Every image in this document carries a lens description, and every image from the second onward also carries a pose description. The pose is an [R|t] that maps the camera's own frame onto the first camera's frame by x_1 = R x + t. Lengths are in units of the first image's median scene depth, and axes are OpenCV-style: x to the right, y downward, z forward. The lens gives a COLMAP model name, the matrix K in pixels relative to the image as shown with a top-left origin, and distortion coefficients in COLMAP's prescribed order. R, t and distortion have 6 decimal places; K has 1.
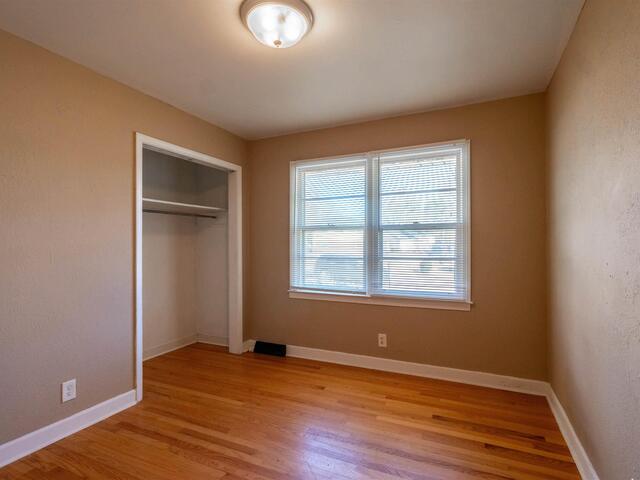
lens RADIAL K [[345.3, 0, 319.3], [0, 345.3, 243.8], [0, 0, 1]] dist [-0.001449, 0.004464]
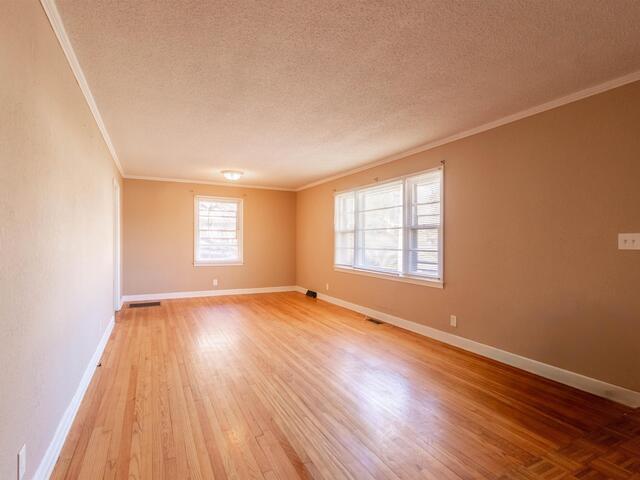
lens RADIAL K [[345.3, 0, 318.6], [0, 345.3, 240.8], [0, 0, 1]] dist [-0.001449, 0.004464]
pose [[0.792205, 0.017458, -0.610006, 0.867795], [-0.015183, 0.999845, 0.008898, -0.004496], [0.610067, 0.002213, 0.792347, -0.398929]]
